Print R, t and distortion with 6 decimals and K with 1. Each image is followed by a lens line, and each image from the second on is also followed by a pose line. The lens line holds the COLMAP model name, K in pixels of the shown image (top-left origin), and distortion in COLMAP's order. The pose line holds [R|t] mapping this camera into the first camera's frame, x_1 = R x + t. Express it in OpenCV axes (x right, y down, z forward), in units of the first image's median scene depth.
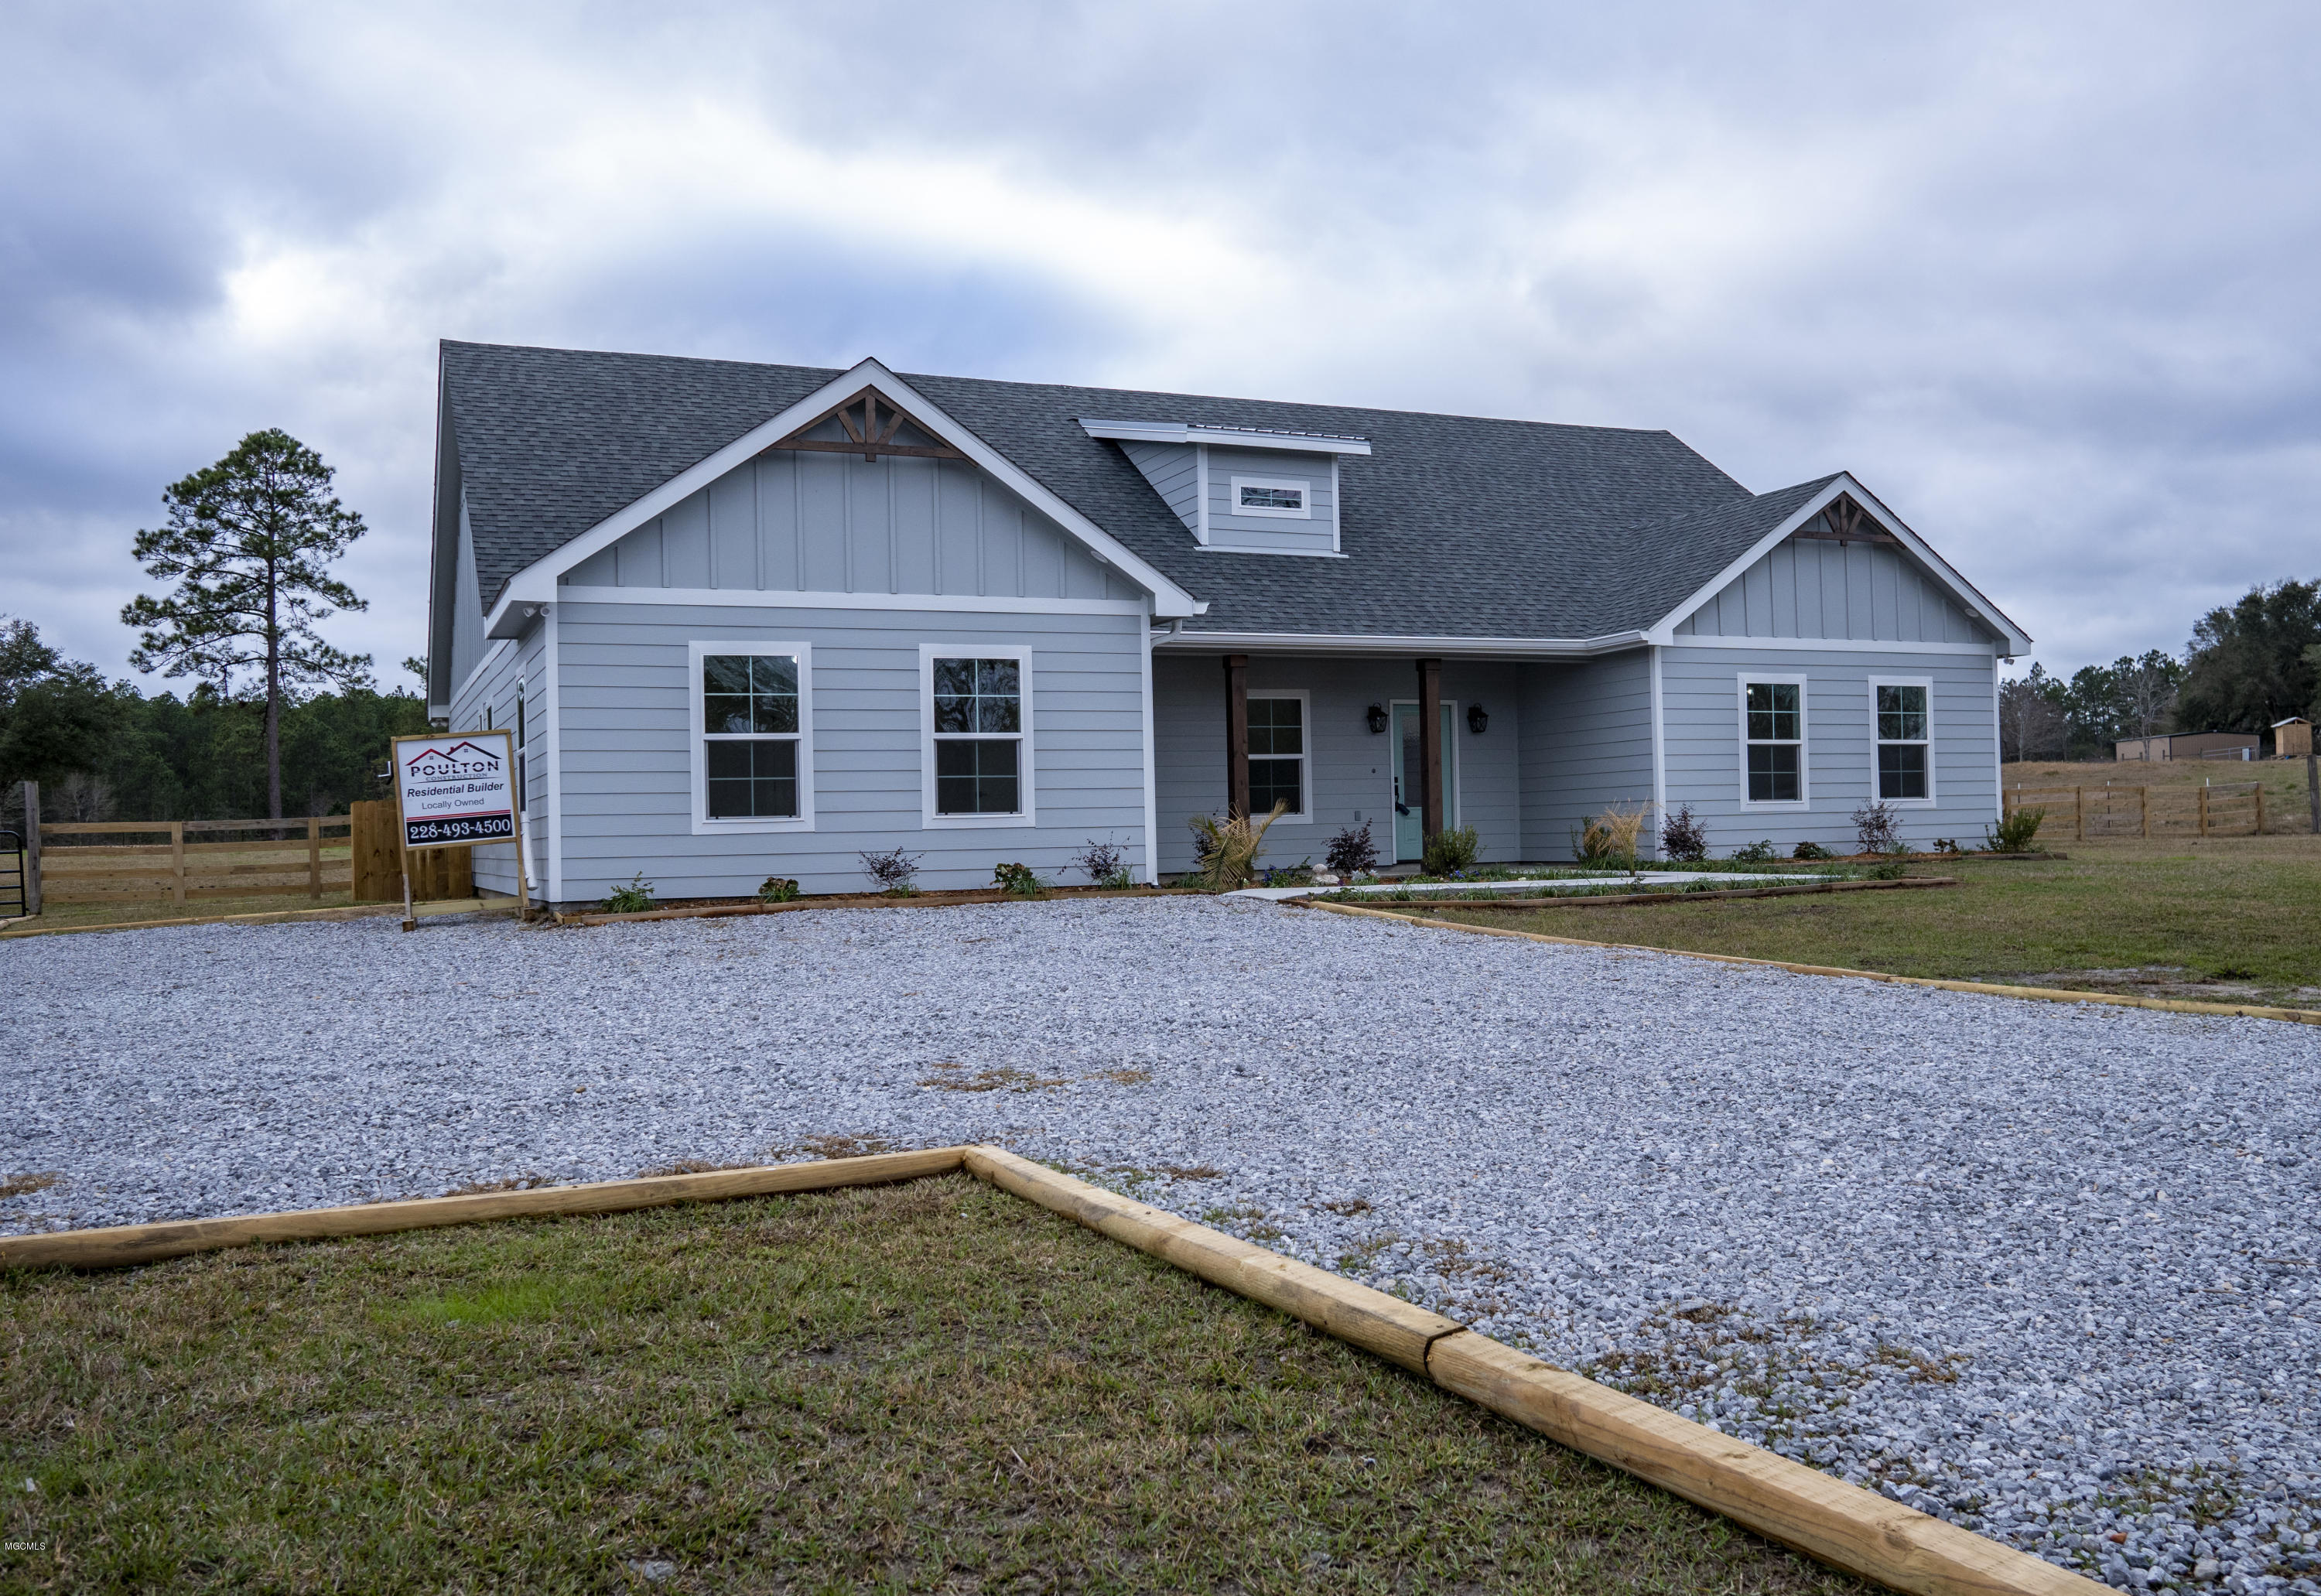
lens RADIAL K [[1899.9, 0, 1167.4], [0, 1899.9, 811.8], [0, 0, 1]] dist [-0.056508, 0.002492]
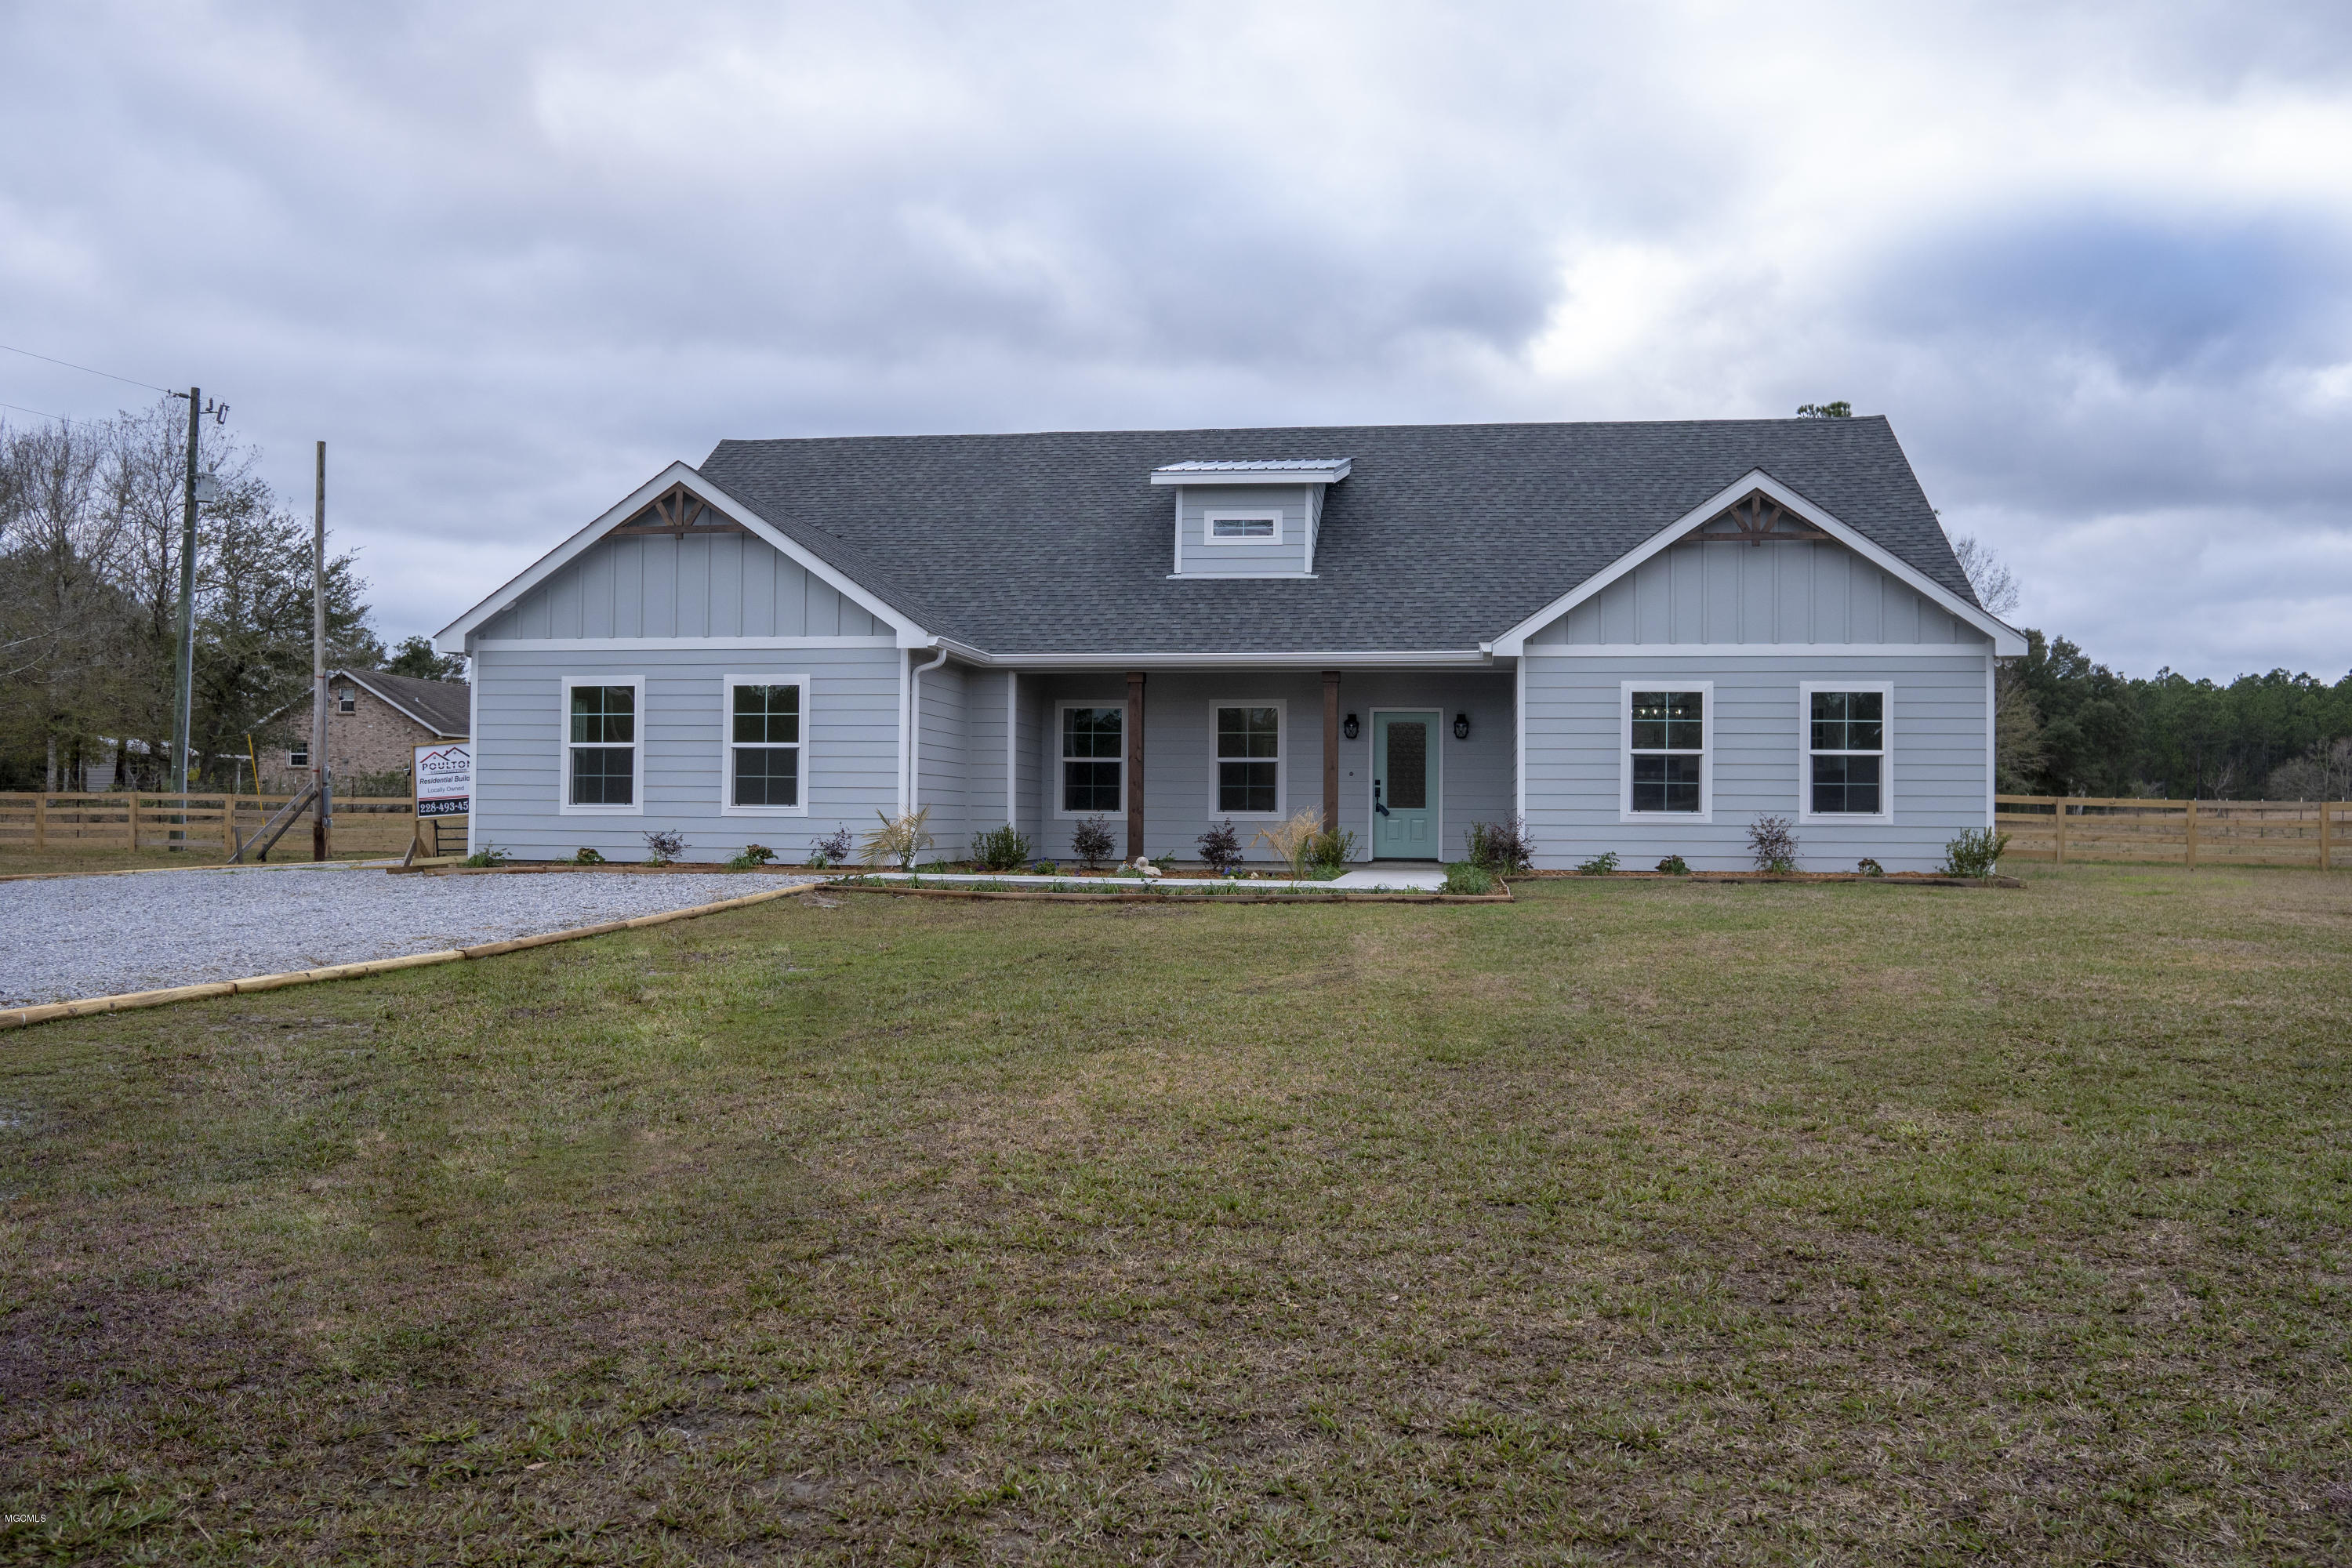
lens RADIAL K [[1915.6, 0, 1175.8], [0, 1915.6, 770.3], [0, 0, 1]] dist [-0.107104, 0.091494]
pose [[0.850130, 0.011730, -0.526443, 0.599295], [-0.022268, 0.999658, -0.013686, -0.008169], [0.526102, 0.023358, 0.850100, 0.036228]]
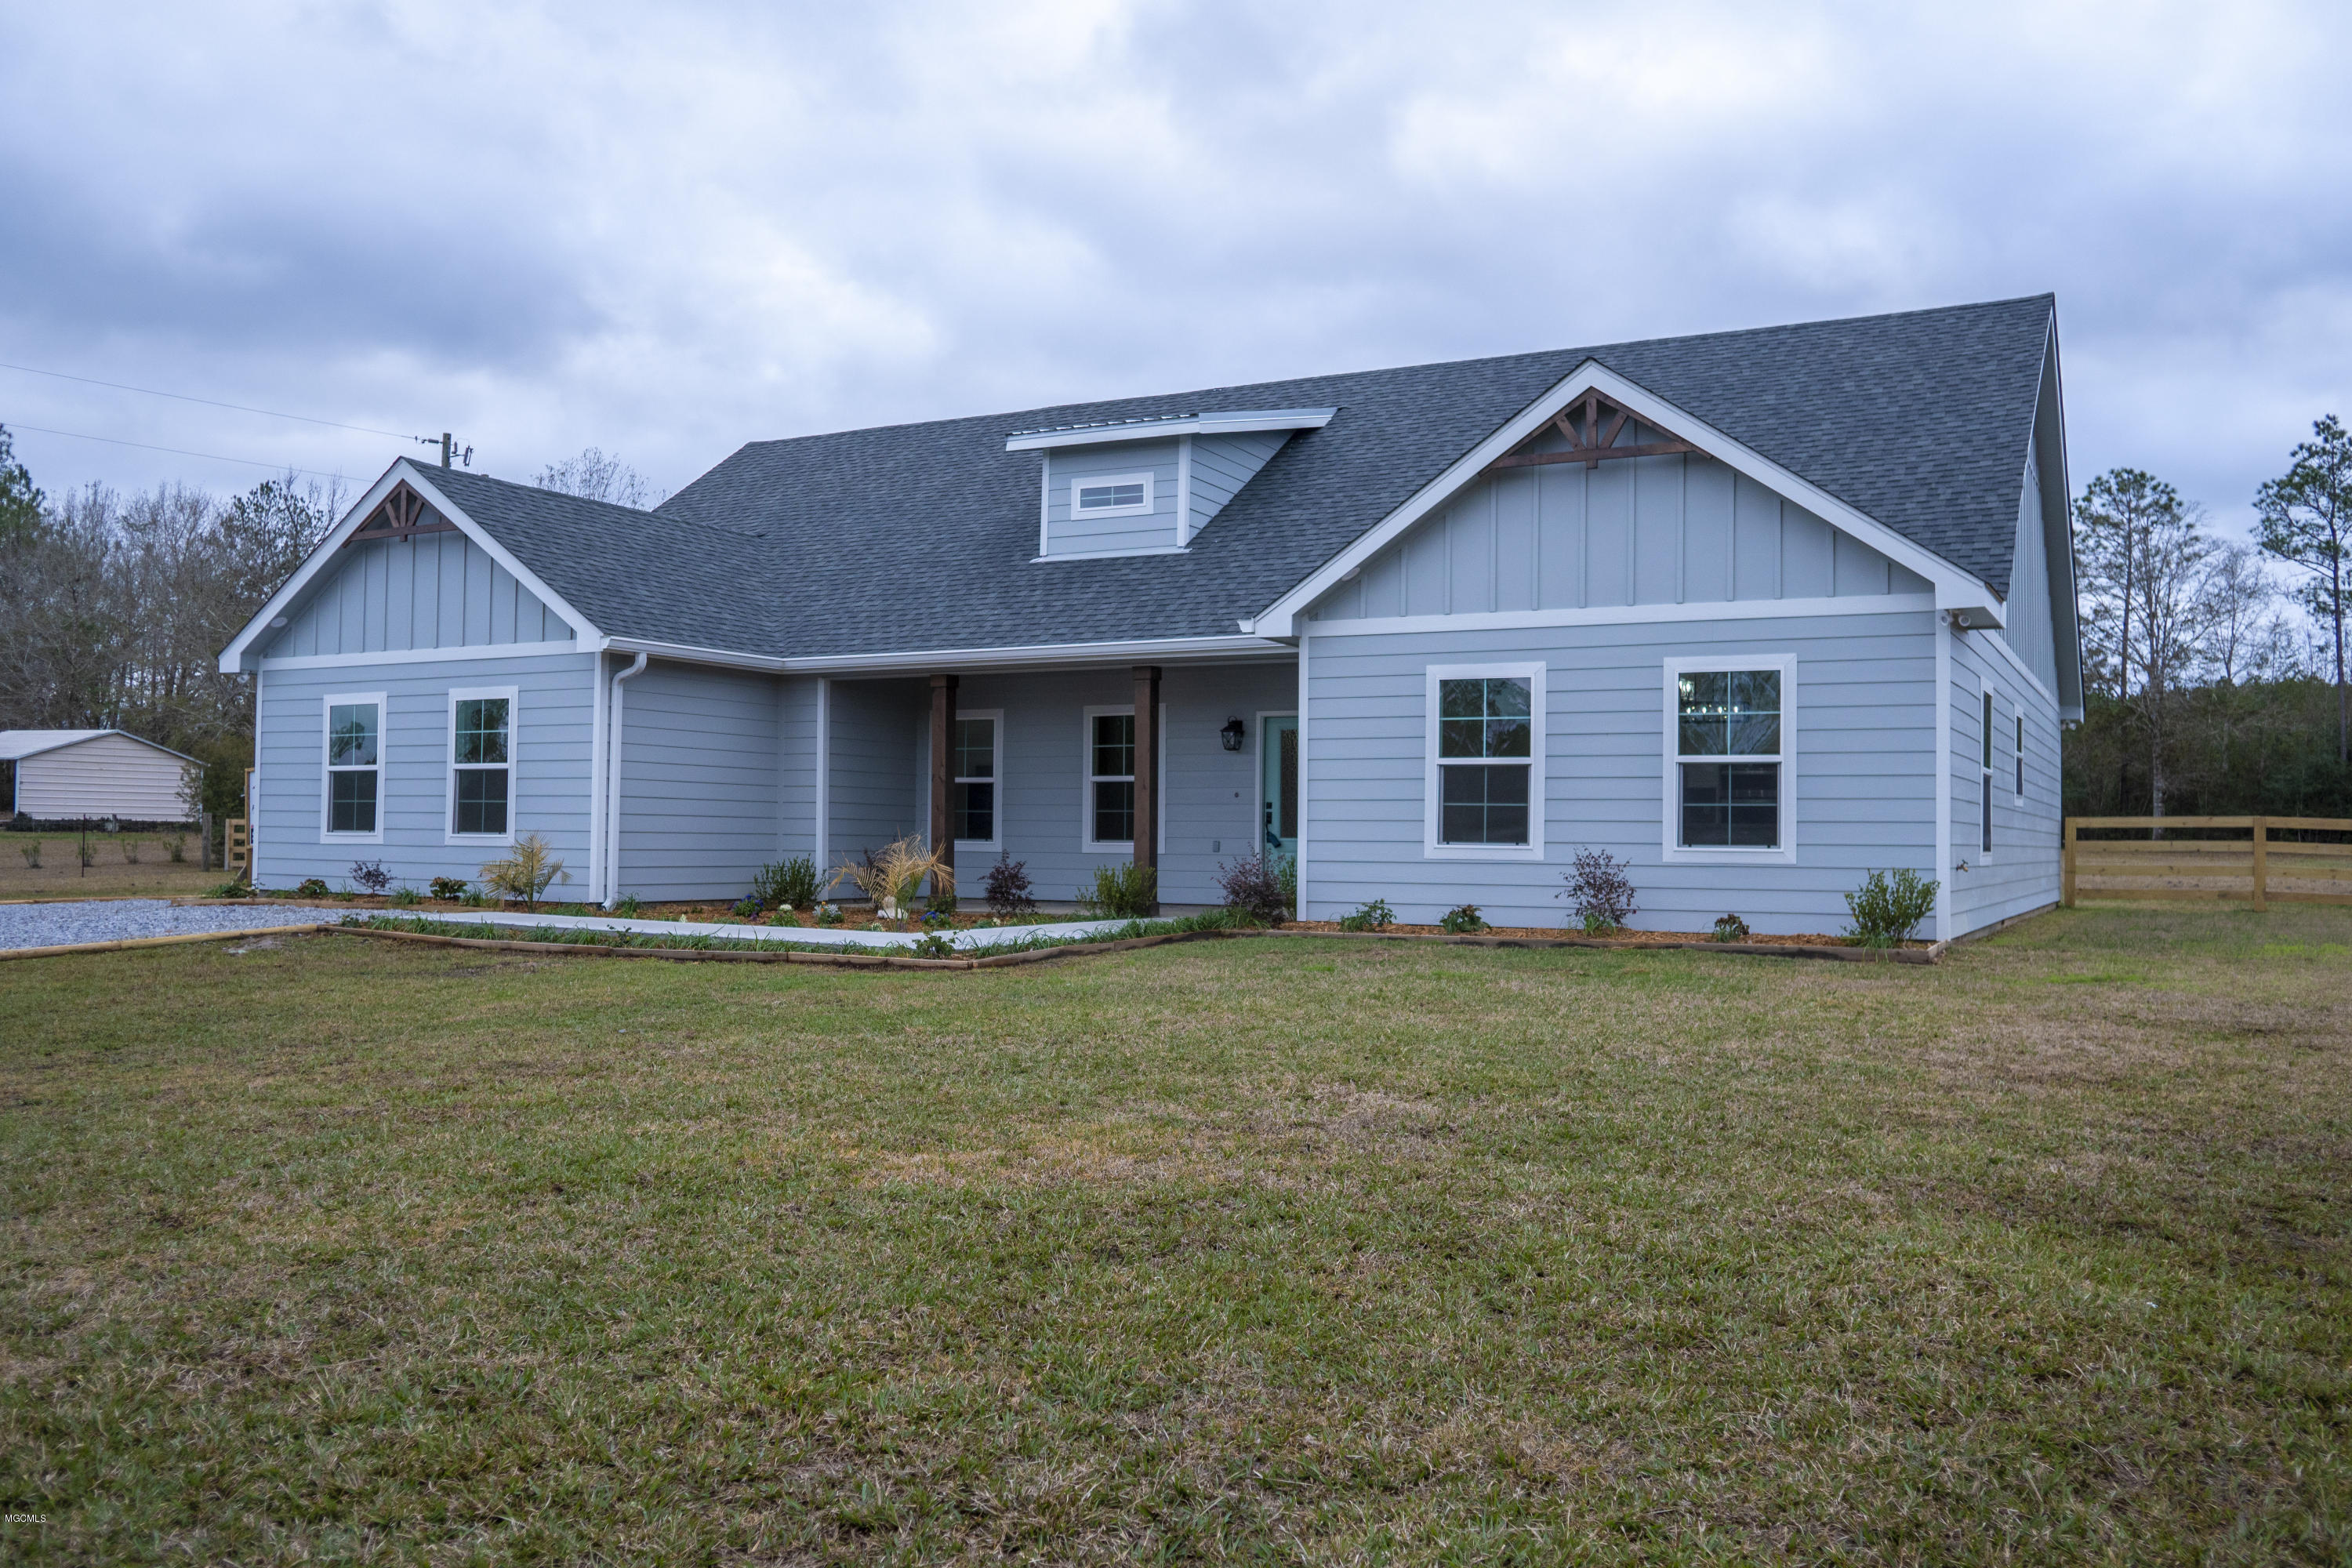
lens RADIAL K [[1915.6, 0, 1181.7], [0, 1915.6, 789.1], [0, 0, 1]] dist [-0.107104, 0.091494]
pose [[0.622941, 0.002083, -0.782266, 0.776926], [-0.021514, 0.999664, -0.014471, -0.013327], [0.781973, 0.025844, 0.622777, 0.455118]]
